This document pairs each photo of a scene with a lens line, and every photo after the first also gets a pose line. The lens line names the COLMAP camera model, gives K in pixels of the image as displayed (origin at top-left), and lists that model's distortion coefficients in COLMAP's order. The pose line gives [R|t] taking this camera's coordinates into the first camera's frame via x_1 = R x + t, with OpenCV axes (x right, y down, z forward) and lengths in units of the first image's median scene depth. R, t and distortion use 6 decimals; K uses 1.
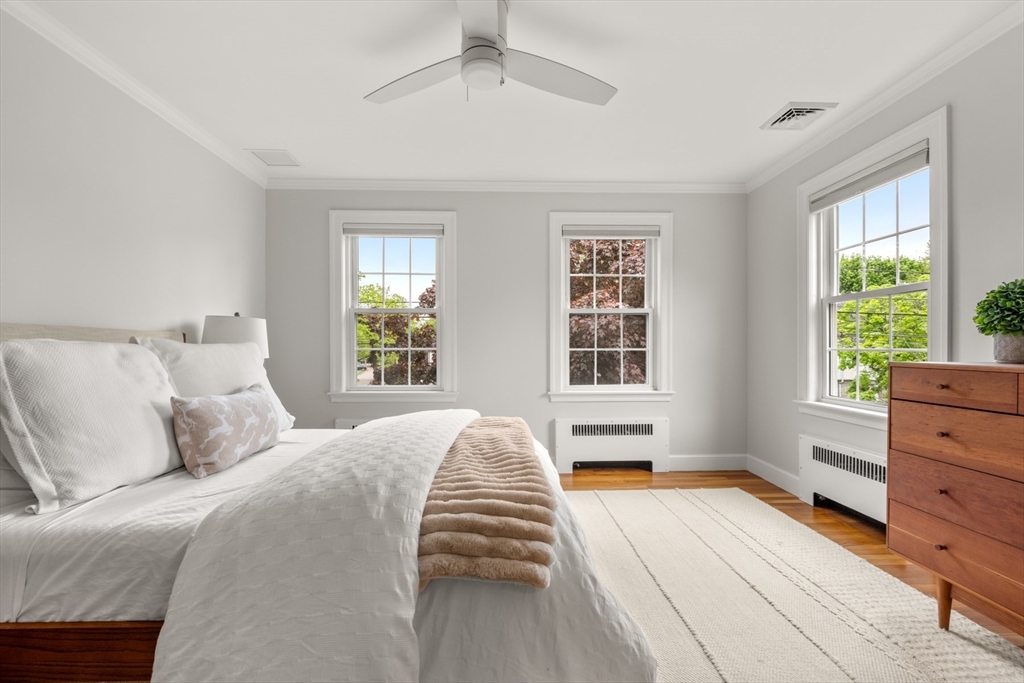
lens RADIAL K [[431.0, 0, 509.8], [0, 431.0, 355.1], [0, 0, 1]] dist [0.000848, -0.000104]
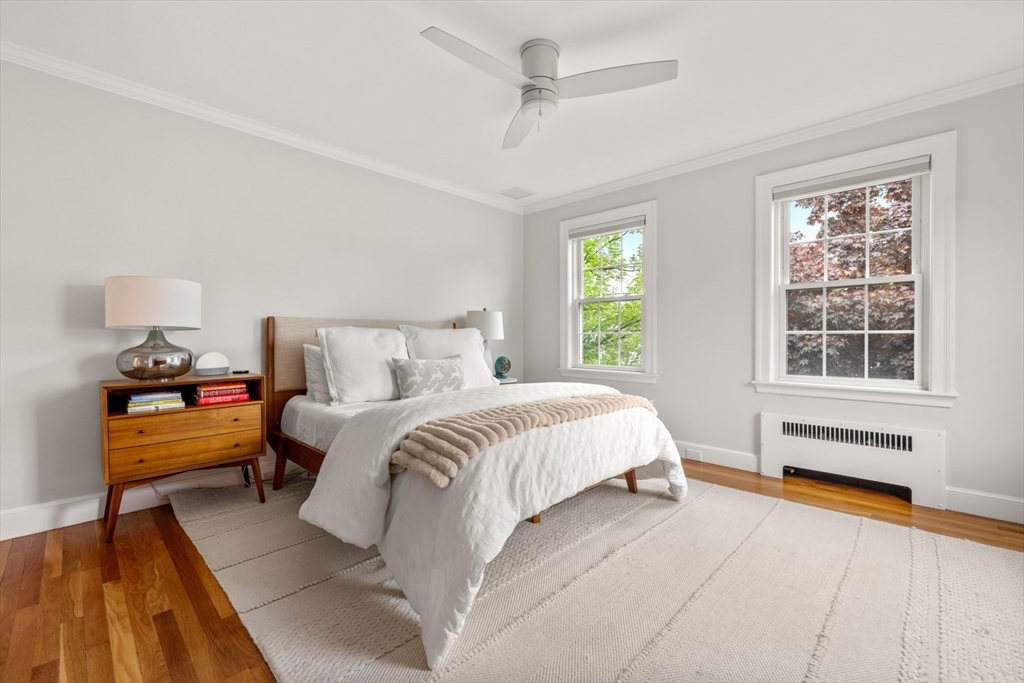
lens RADIAL K [[423.3, 0, 512.0], [0, 423.3, 341.5], [0, 0, 1]] dist [-0.000801, -0.000194]
pose [[0.706885, 0.009304, -0.707267, 0.357558], [-0.009596, 0.999948, 0.003564, 0.007169], [0.707264, 0.004268, 0.706937, 0.037879]]
